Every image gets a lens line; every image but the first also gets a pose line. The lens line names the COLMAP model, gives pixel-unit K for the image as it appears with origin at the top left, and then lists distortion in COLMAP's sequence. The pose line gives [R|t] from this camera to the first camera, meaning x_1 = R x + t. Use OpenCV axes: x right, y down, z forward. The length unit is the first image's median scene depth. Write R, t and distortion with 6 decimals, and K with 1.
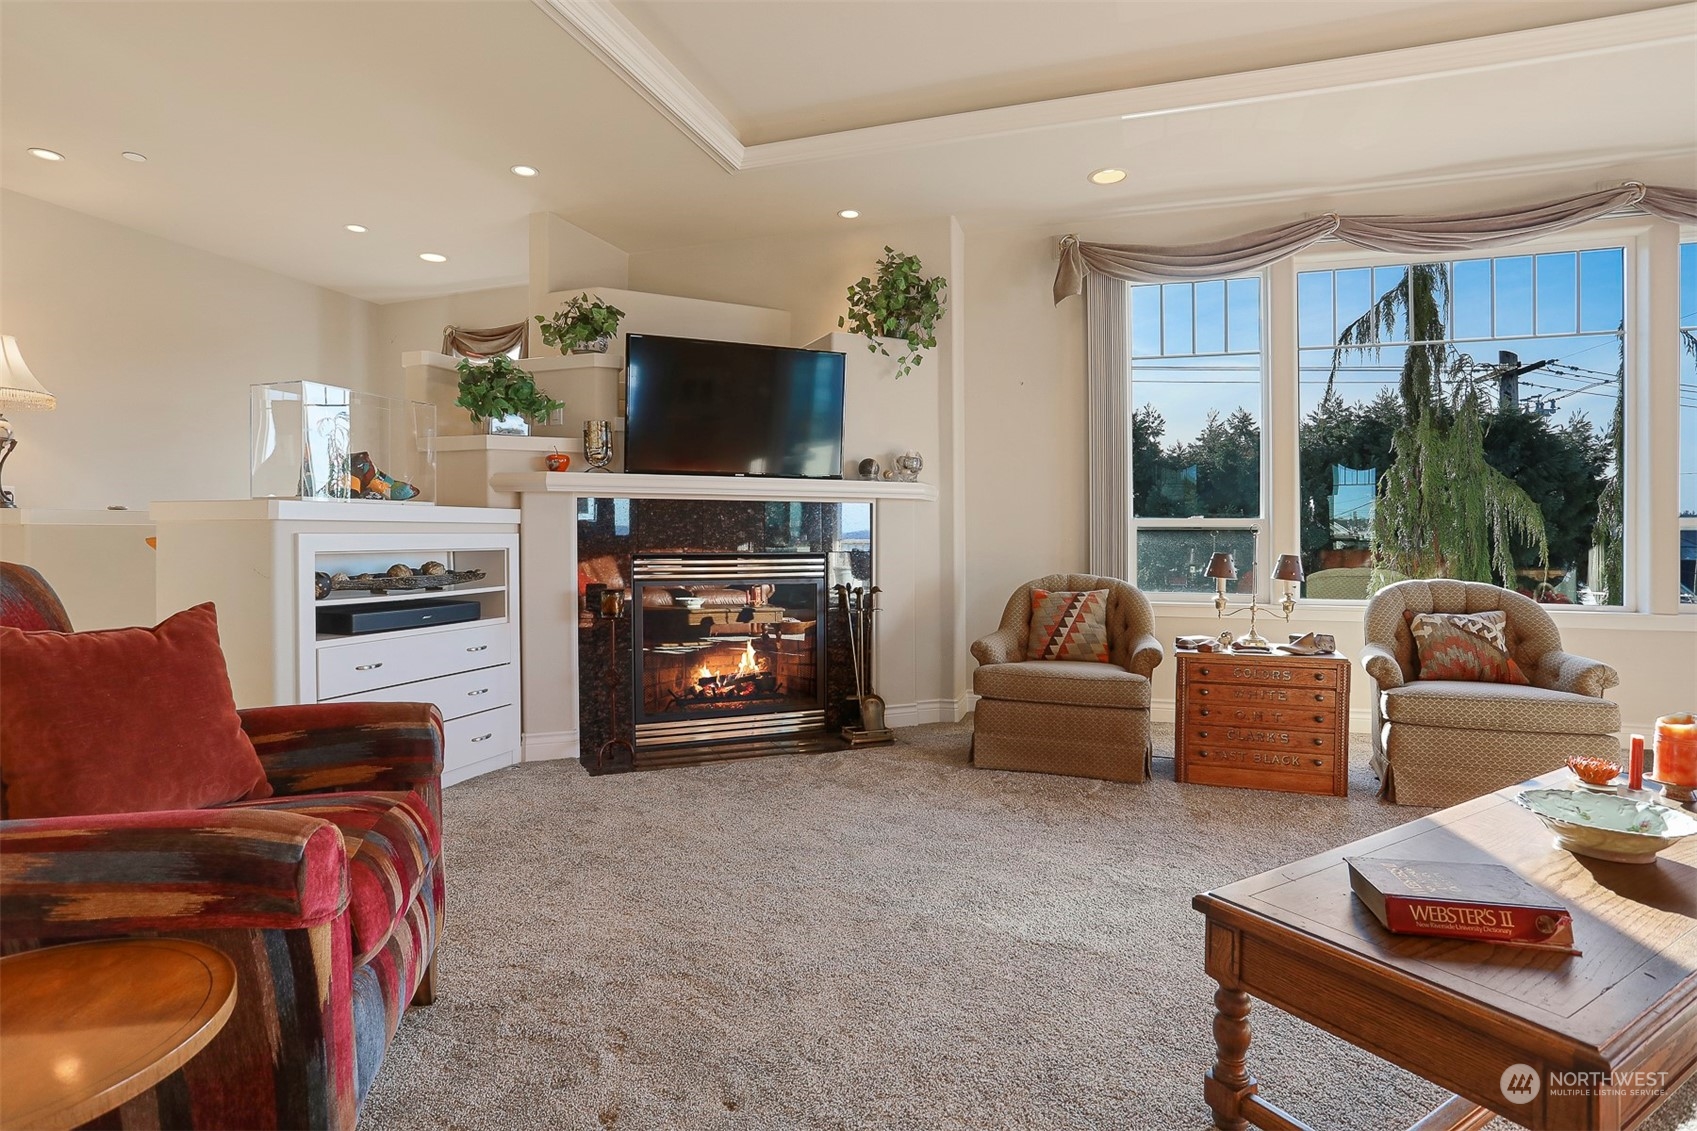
lens RADIAL K [[879.8, 0, 852.3], [0, 879.8, 541.4], [0, 0, 1]] dist [-0.034904, 0.000150]
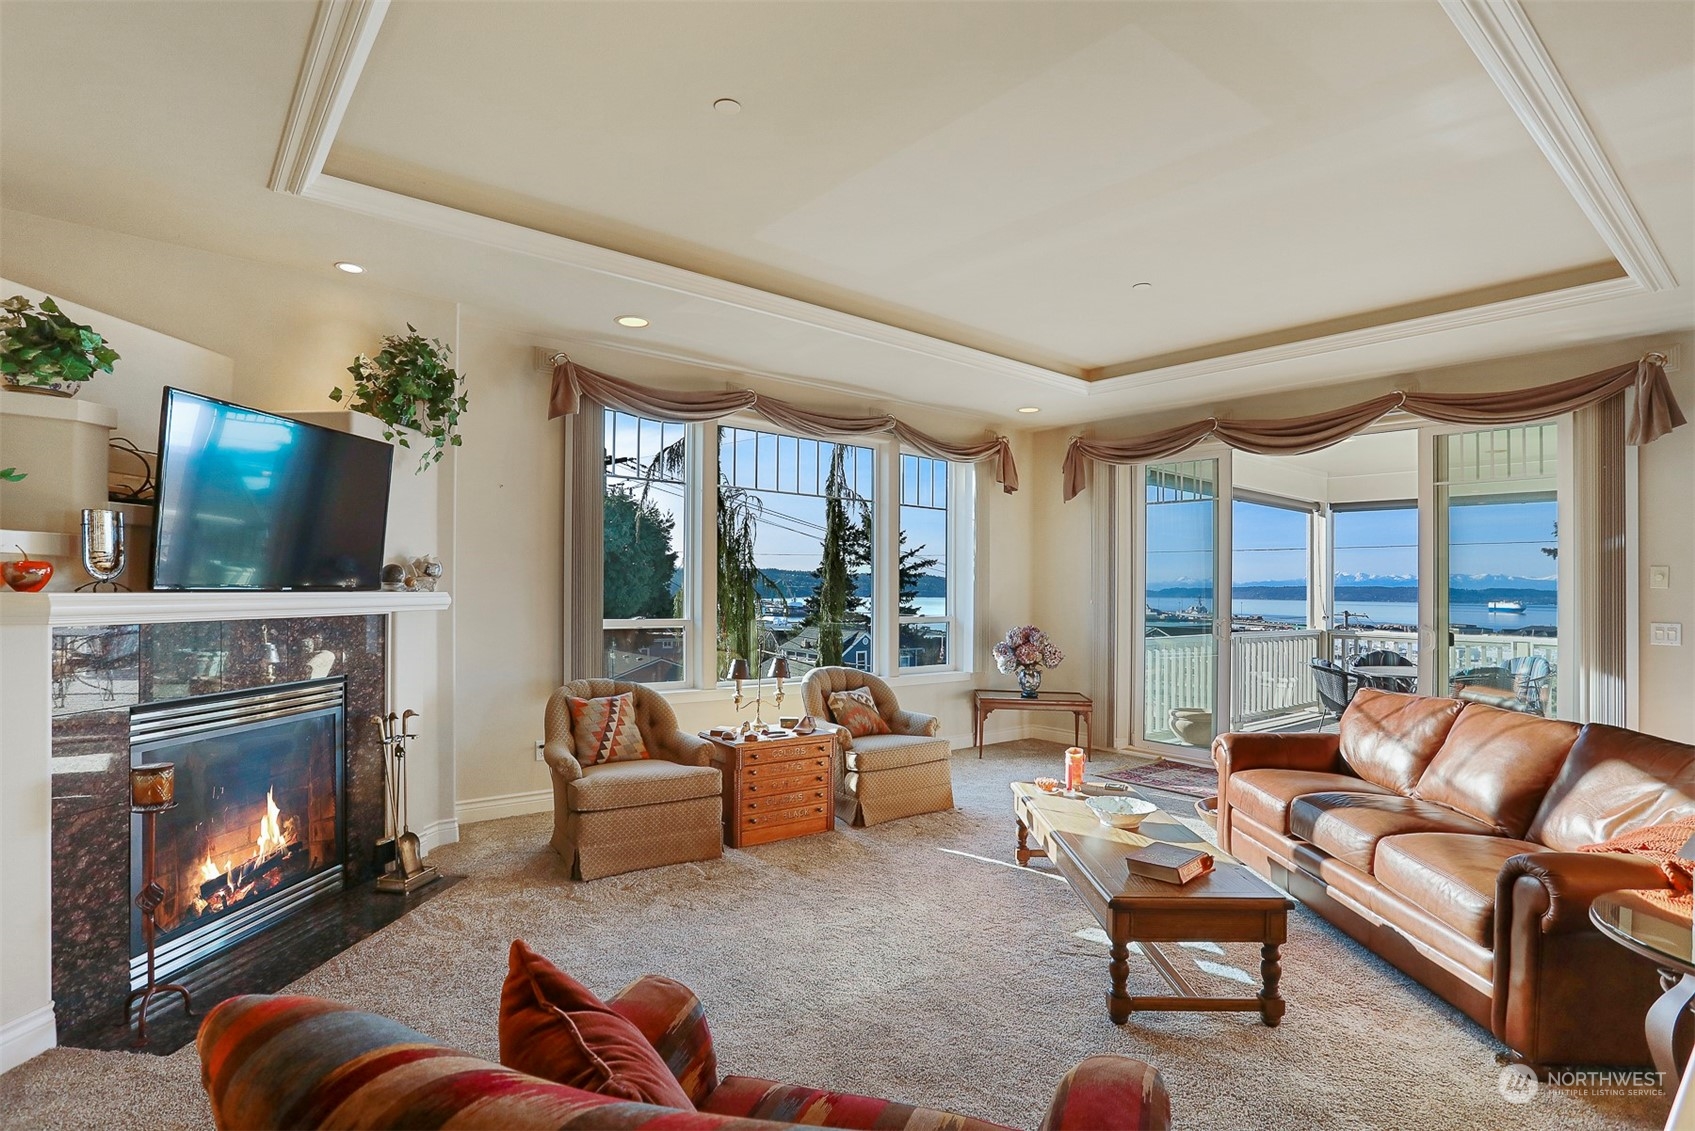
lens RADIAL K [[848.3, 0, 841.0], [0, 848.3, 587.3], [0, 0, 1]] dist [-0.027193, 0.000525]
pose [[0.545575, 0.009873, 0.838004, -0.495805], [-0.011555, 0.999924, -0.004257, -0.082176], [-0.837983, -0.007361, 0.545647, 0.193875]]
